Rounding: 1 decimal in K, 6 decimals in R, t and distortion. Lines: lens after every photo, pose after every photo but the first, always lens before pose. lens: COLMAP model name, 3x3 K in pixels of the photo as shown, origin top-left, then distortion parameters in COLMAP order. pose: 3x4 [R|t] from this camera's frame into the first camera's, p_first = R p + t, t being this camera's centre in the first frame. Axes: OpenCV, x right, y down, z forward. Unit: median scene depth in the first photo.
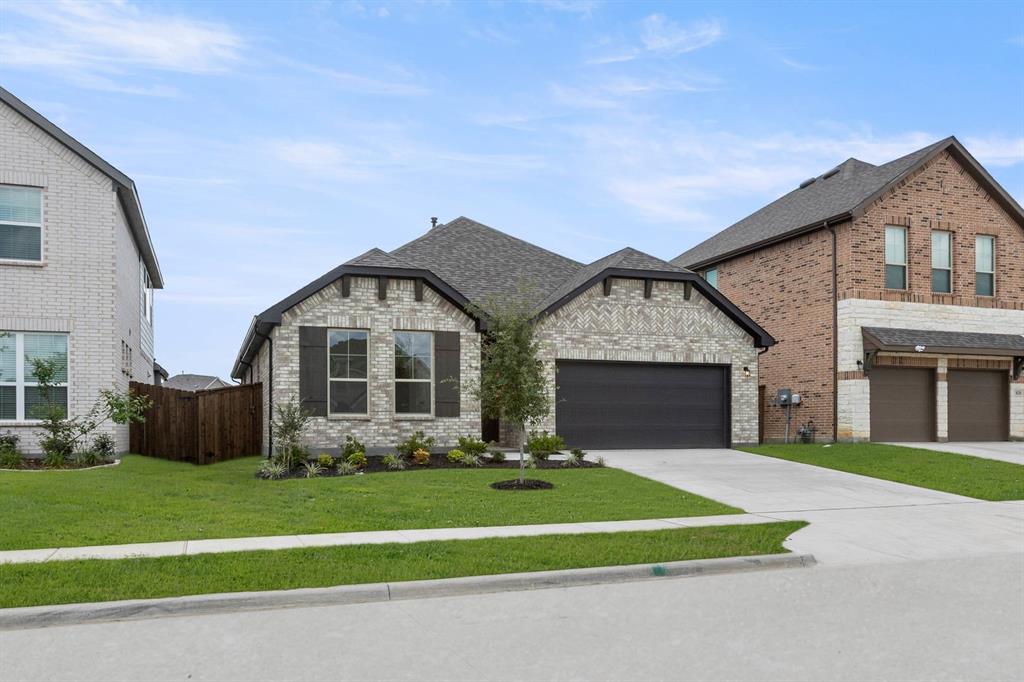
lens RADIAL K [[458.0, 0, 538.4], [0, 458.0, 343.0], [0, 0, 1]] dist [-0.016502, 0.009926]
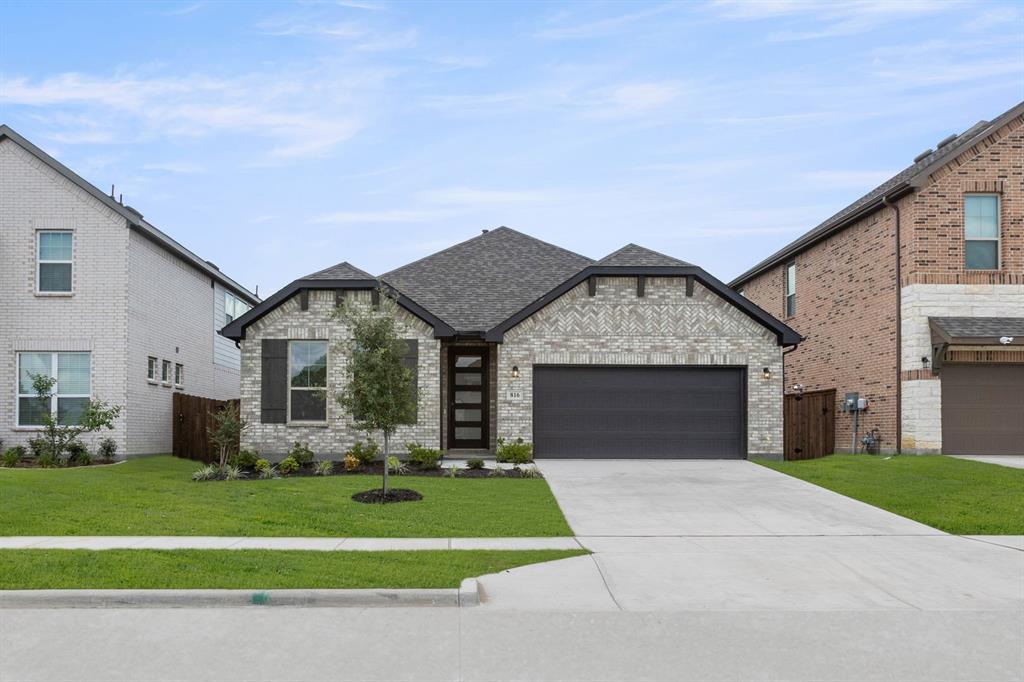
lens RADIAL K [[458.0, 0, 505.1], [0, 458.0, 347.4], [0, 0, 1]] dist [-0.016502, 0.009926]
pose [[0.980381, -0.031169, -0.194632, 0.182215], [0.030138, 0.999512, -0.008258, 0.006303], [0.194794, 0.002230, 0.980842, 0.043789]]
